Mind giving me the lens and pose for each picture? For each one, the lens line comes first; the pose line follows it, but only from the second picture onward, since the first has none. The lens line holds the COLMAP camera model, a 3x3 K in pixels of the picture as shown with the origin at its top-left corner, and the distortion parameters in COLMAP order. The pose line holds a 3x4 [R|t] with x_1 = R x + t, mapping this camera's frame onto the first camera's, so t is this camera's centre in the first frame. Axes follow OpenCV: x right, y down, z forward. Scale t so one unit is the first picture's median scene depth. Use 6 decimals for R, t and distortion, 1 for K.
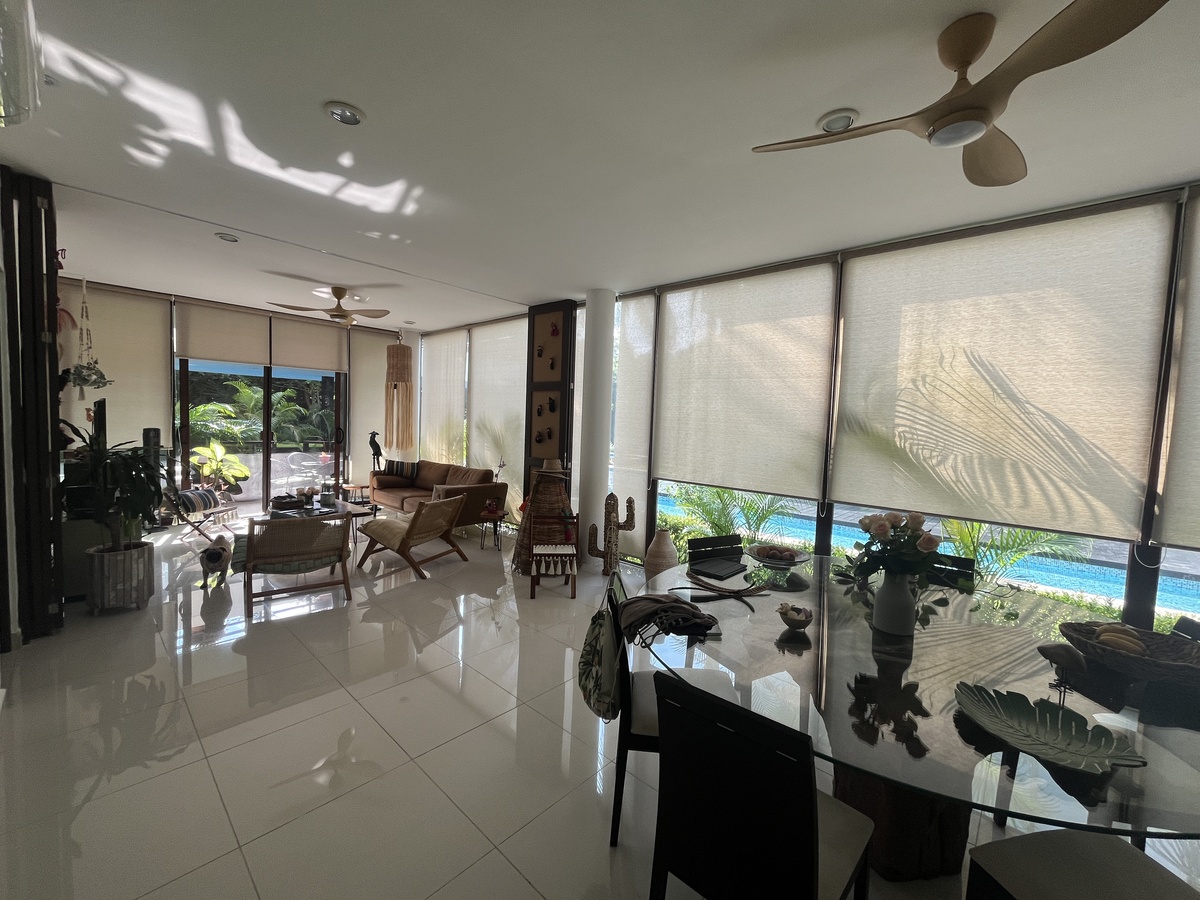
lens RADIAL K [[485.8, 0, 600.0], [0, 485.8, 450.0], [0, 0, 1]] dist [-0.000220, -0.000004]
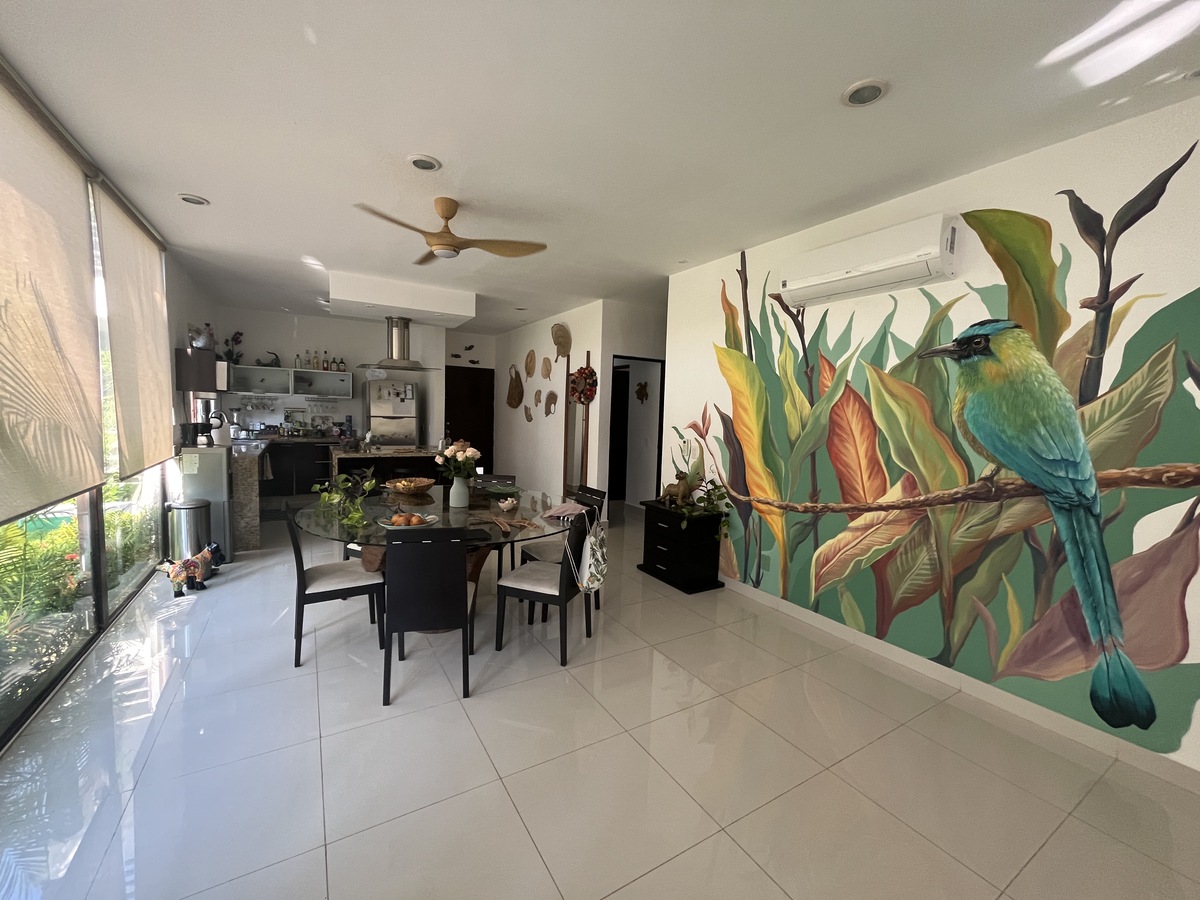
lens RADIAL K [[485.8, 0, 600.0], [0, 485.8, 450.0], [0, 0, 1]] dist [-0.000220, -0.000004]
pose [[-0.957139, -0.086421, 0.276437, -0.195299], [-0.045601, 0.987508, 0.150828, -0.078810], [-0.286018, 0.131758, -0.949123, 1.212122]]
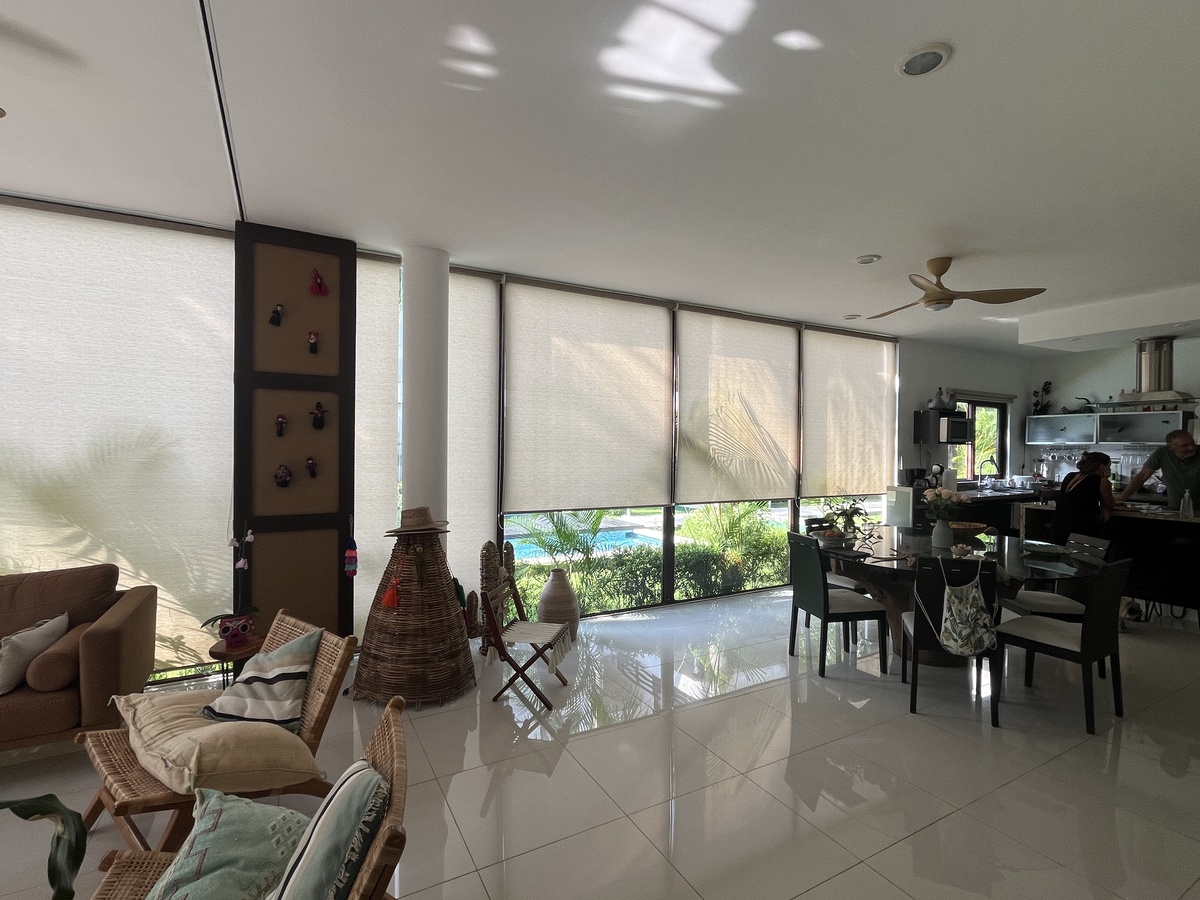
lens RADIAL K [[565.9, 0, 600.0], [0, 565.9, 450.0], [0, 0, 1]] dist [-0.002176, -0.000308]
pose [[0.320934, -0.036745, 0.946388, -0.894693], [0.061910, 0.997924, 0.017751, -0.066655], [-0.945076, 0.052894, 0.322543, 0.703919]]
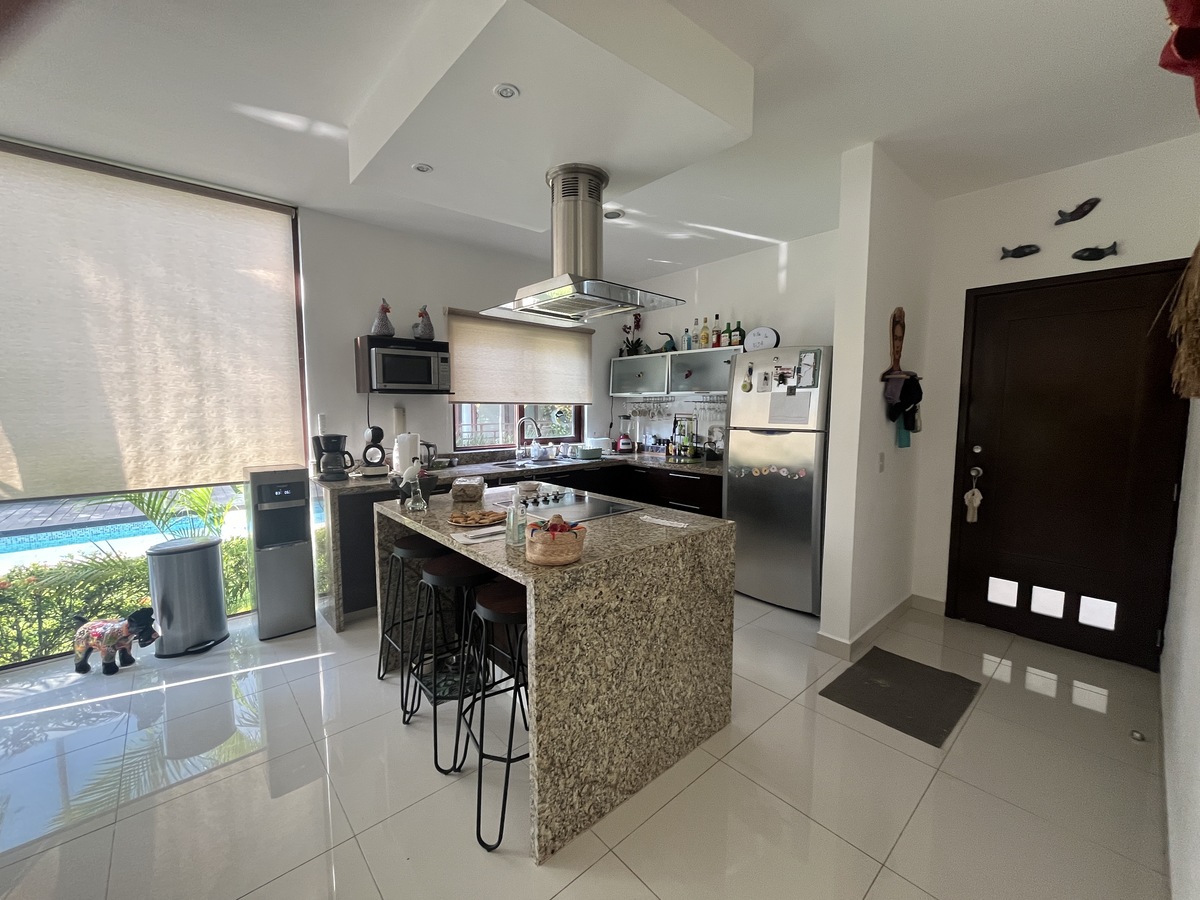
lens RADIAL K [[485.8, 0, 600.0], [0, 485.8, 450.0], [0, 0, 1]] dist [-0.000220, -0.000004]
pose [[0.103443, -0.121868, 0.987141, 0.261116], [0.067177, 0.991055, 0.115312, 0.040807], [-0.992364, 0.054385, 0.110705, -0.254109]]
